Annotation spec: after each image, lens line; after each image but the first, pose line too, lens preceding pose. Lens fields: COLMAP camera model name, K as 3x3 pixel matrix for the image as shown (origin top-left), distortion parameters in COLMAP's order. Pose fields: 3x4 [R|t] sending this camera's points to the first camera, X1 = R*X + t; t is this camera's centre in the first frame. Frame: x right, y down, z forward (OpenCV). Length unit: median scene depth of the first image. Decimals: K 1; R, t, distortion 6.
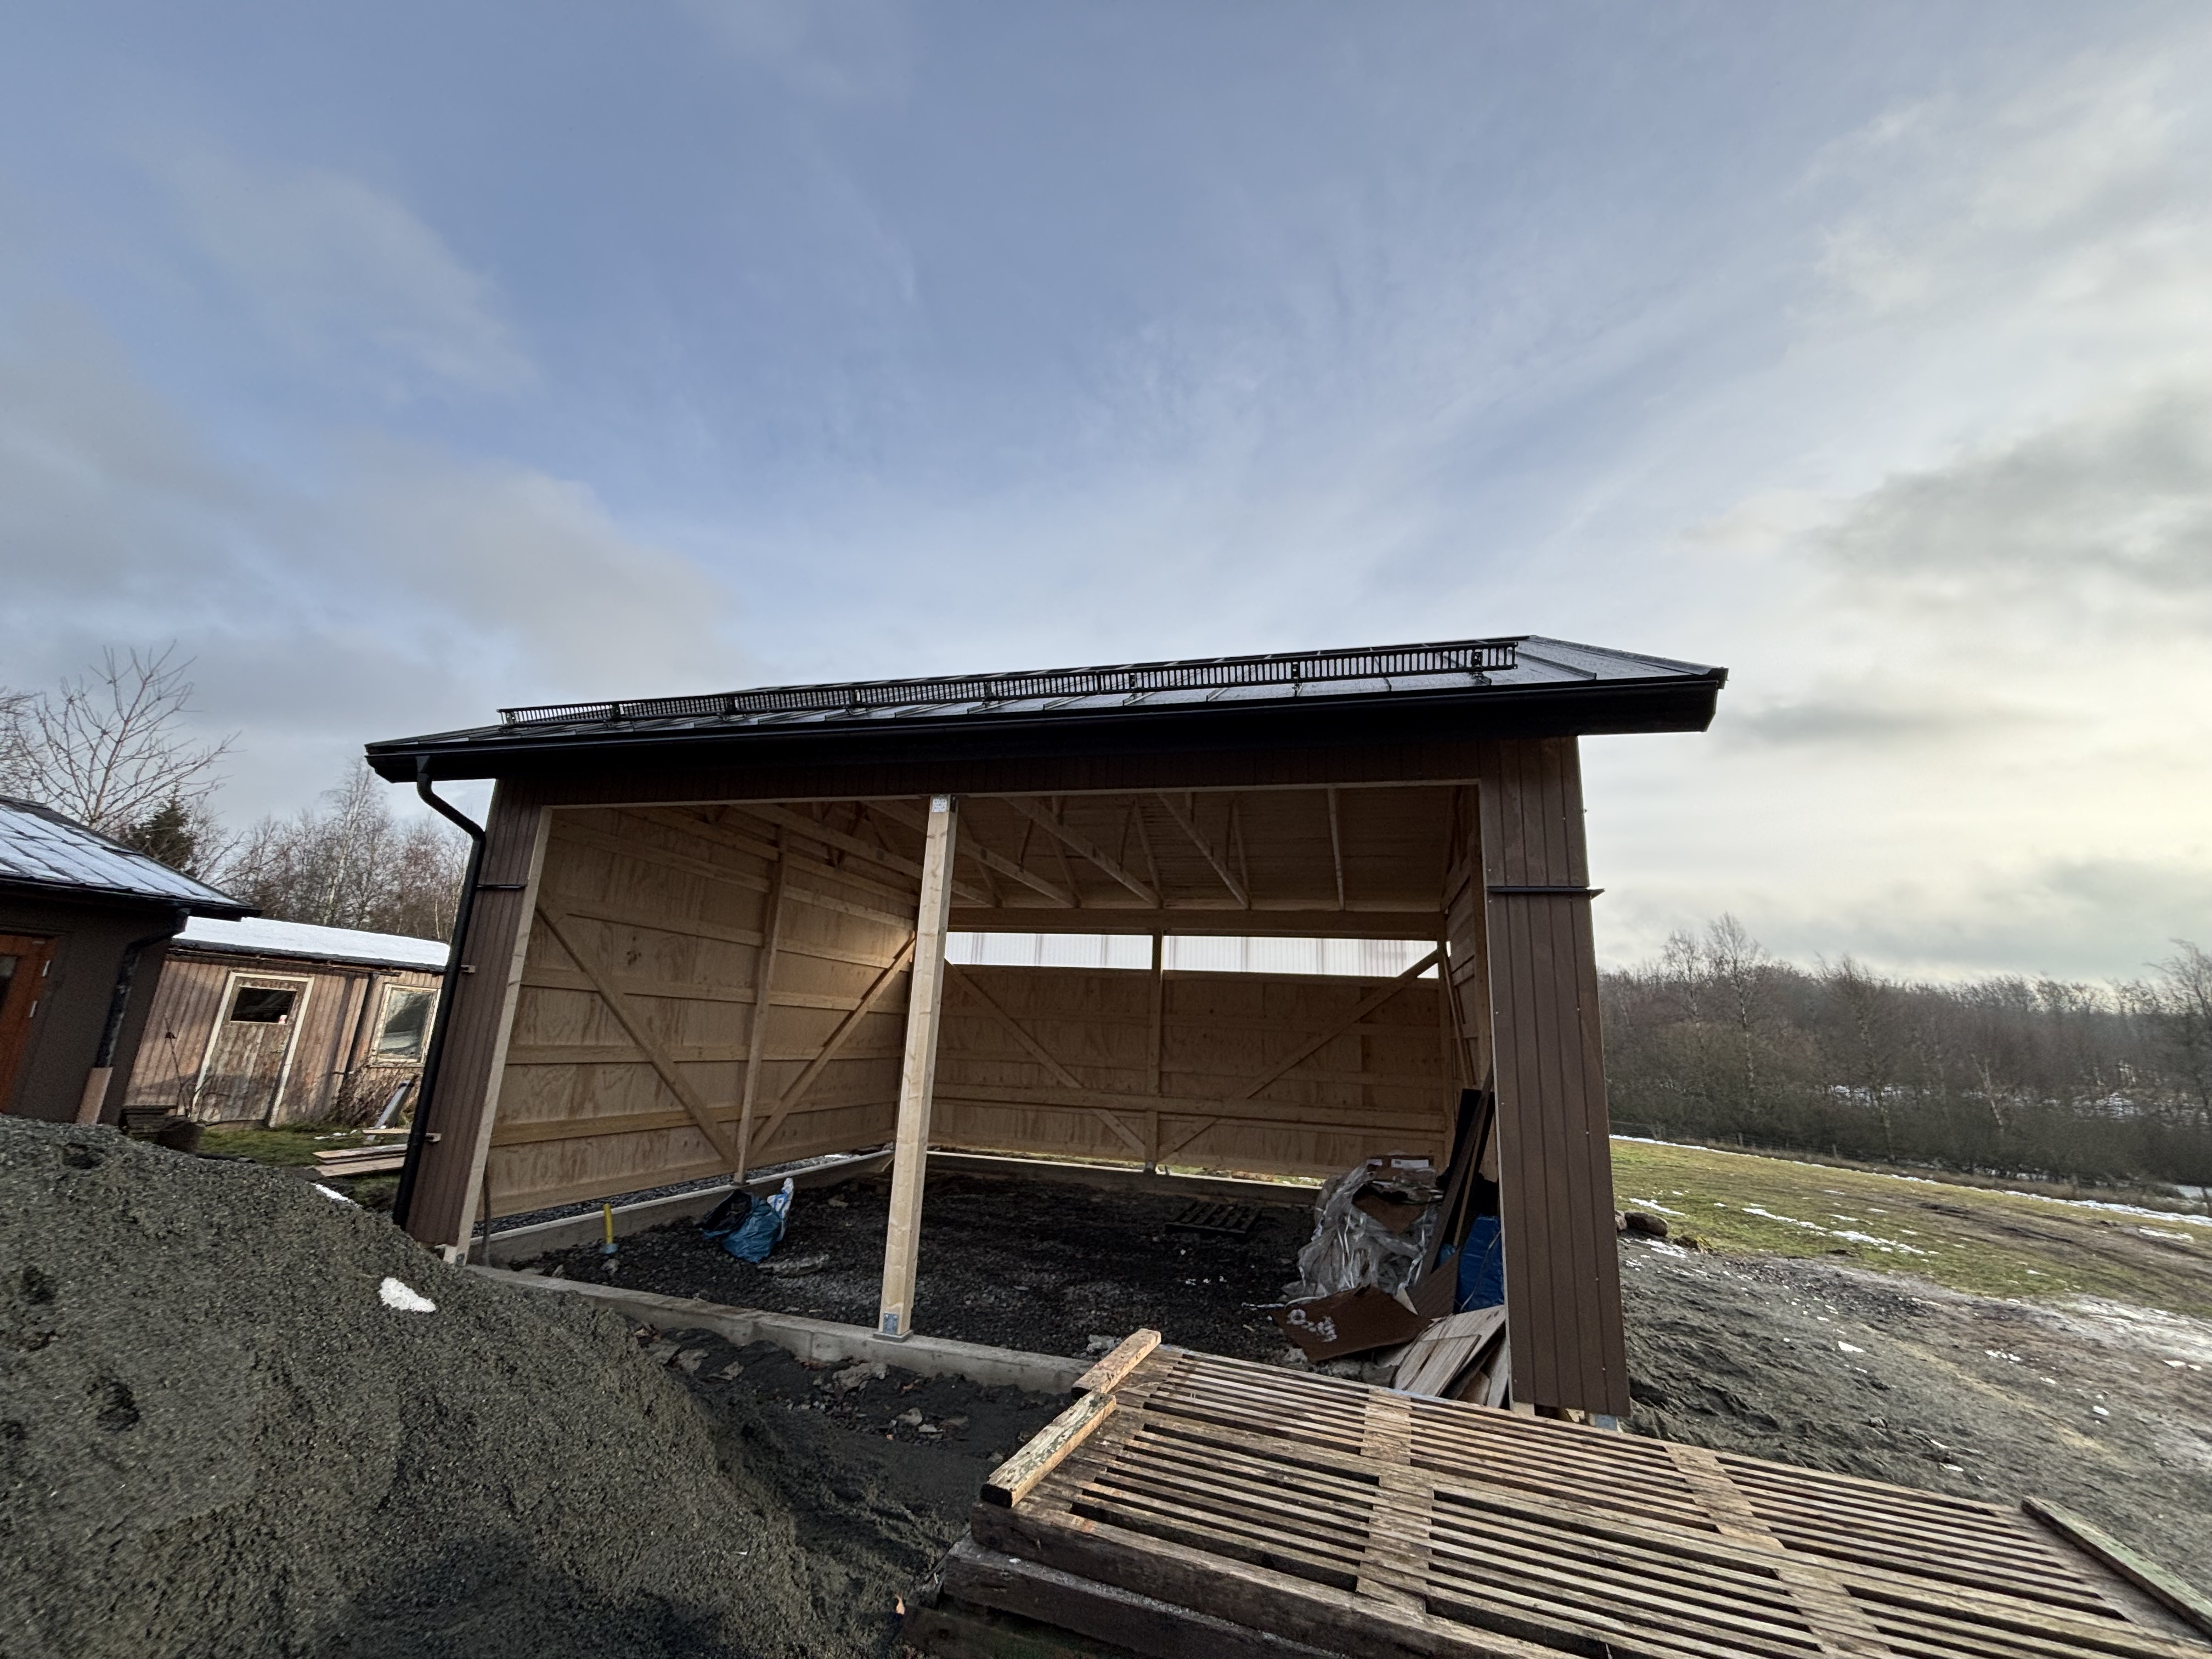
lens RADIAL K [[886.0, 0, 1094.7], [0, 886.0, 828.3], [0, 0, 1]] dist [-0.003077, -0.000135]
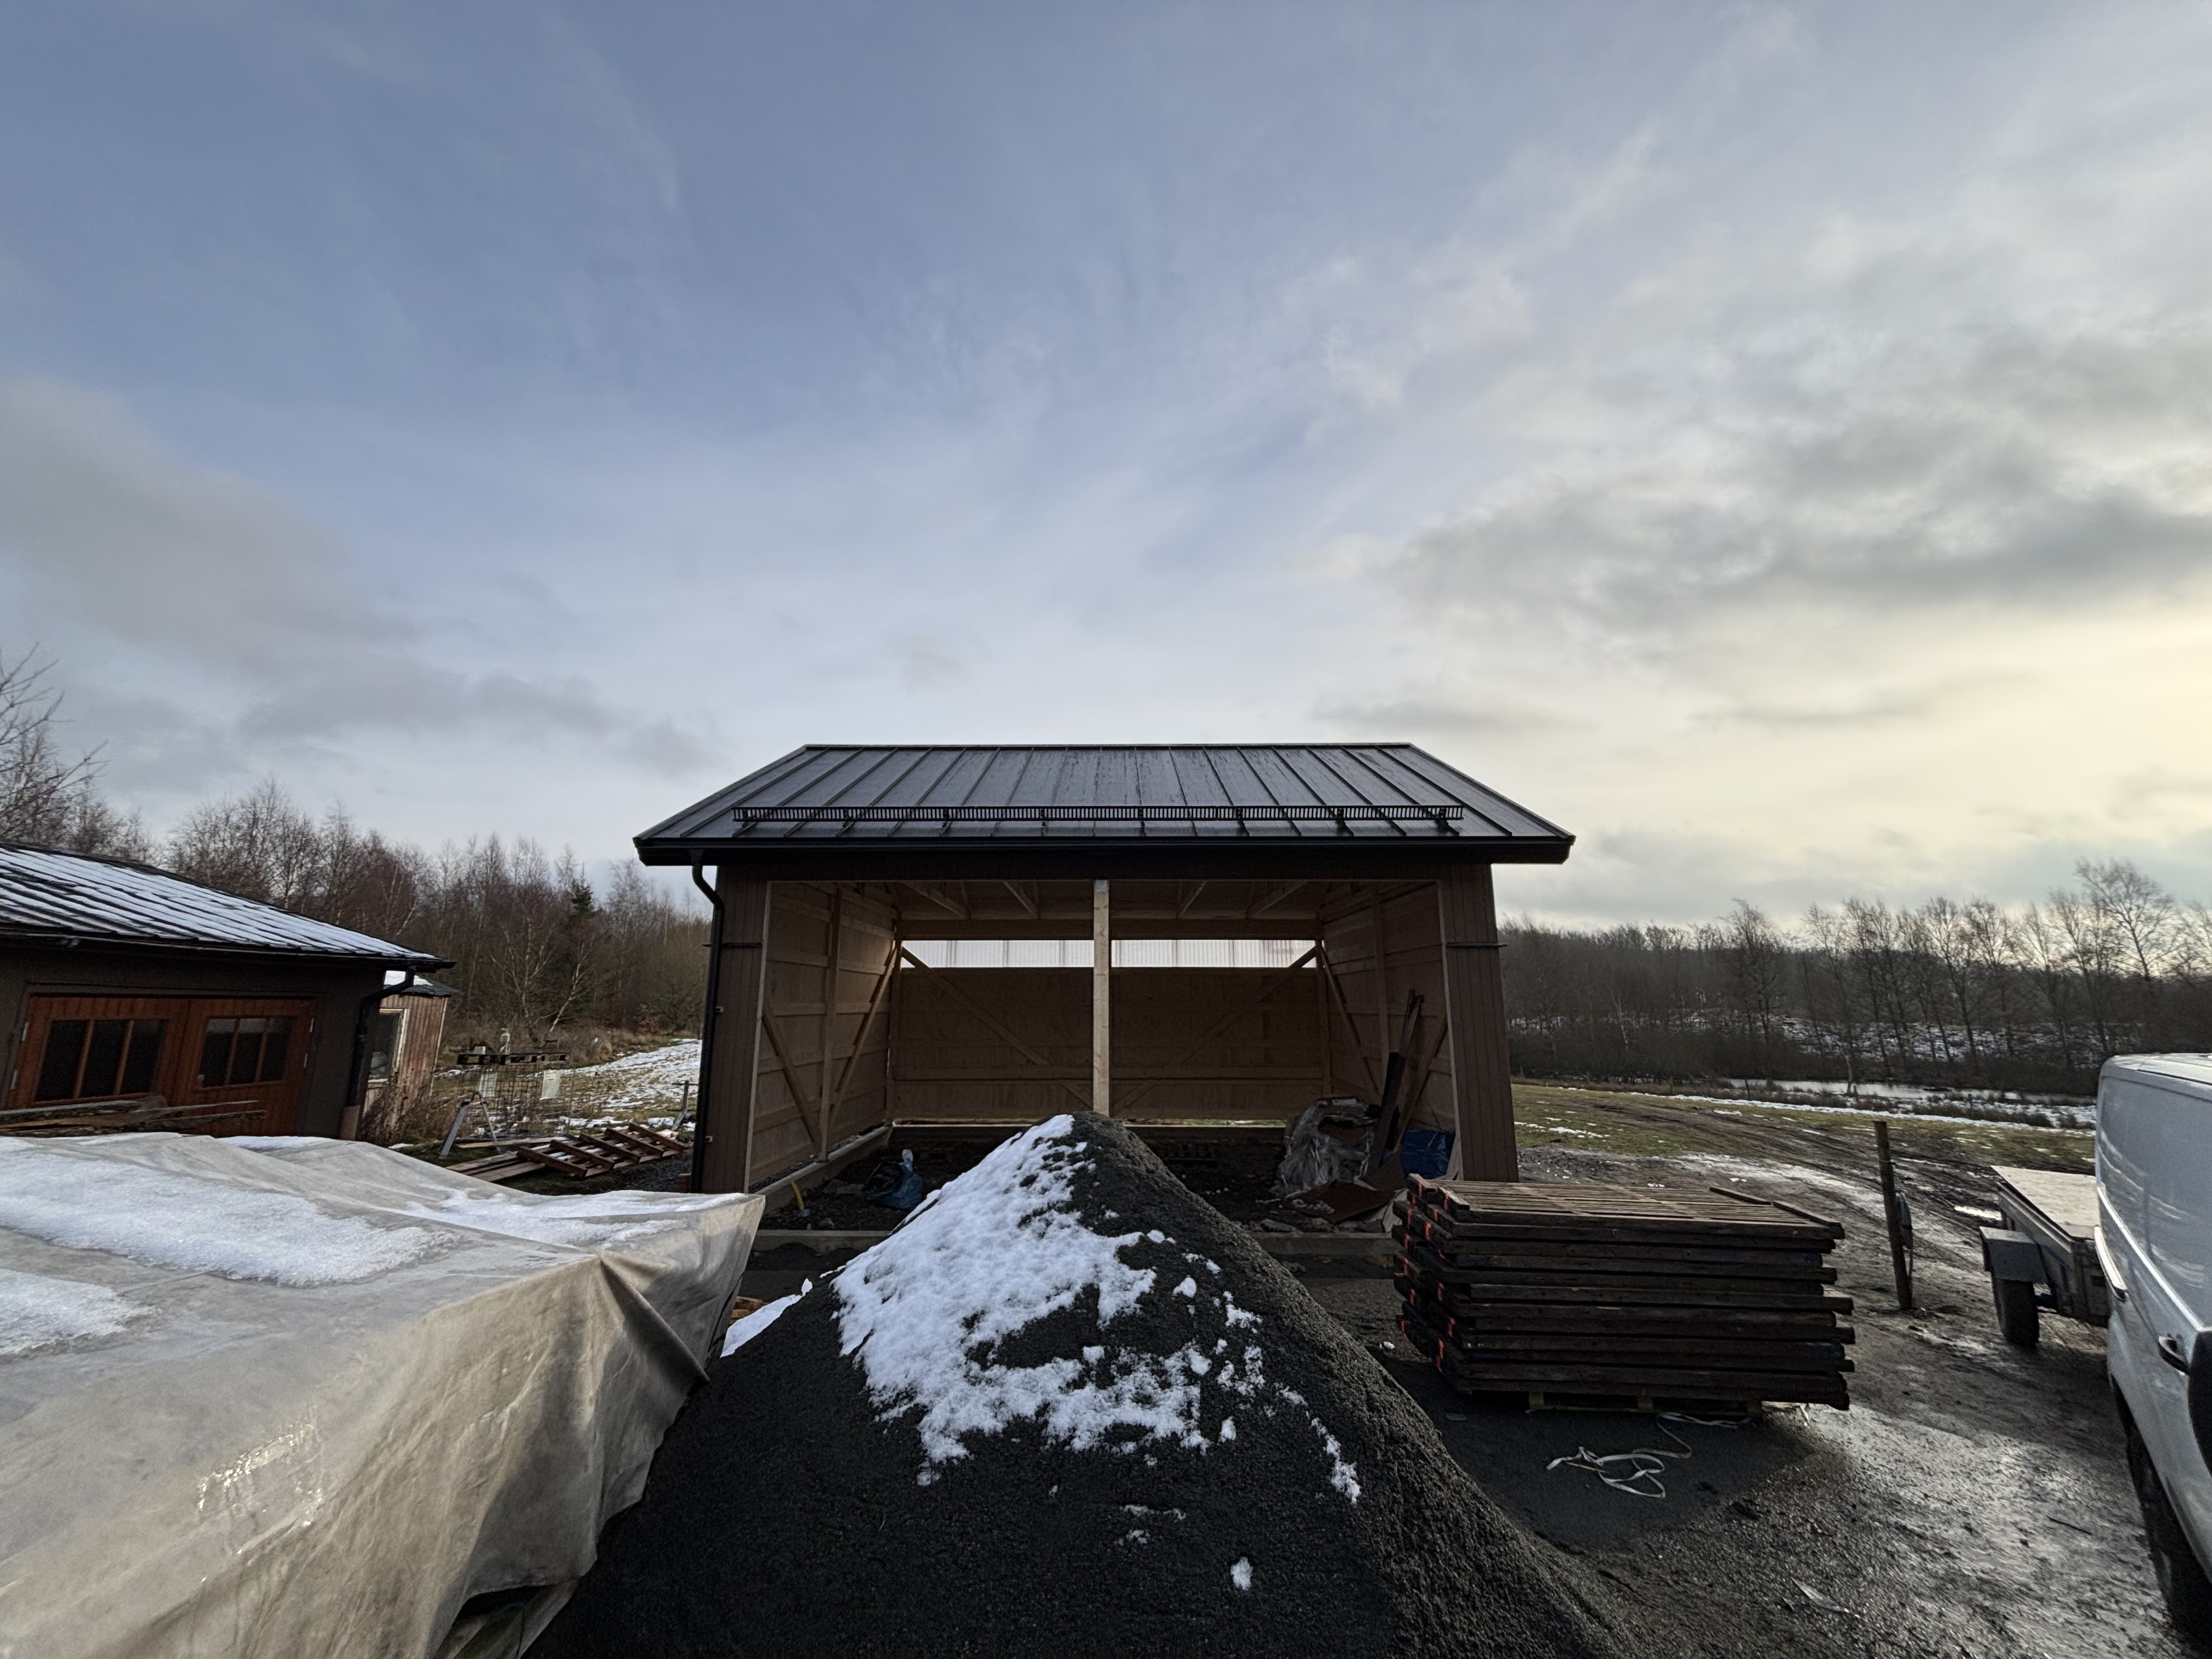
lens RADIAL K [[886.0, 0, 1103.8], [0, 886.0, 831.7], [0, 0, 1]] dist [-0.003077, -0.000135]
pose [[0.965100, 0.003810, 0.261853, -0.281432], [-0.015551, 0.998964, 0.042778, -0.091222], [-0.261418, -0.045357, 0.964159, -0.213341]]
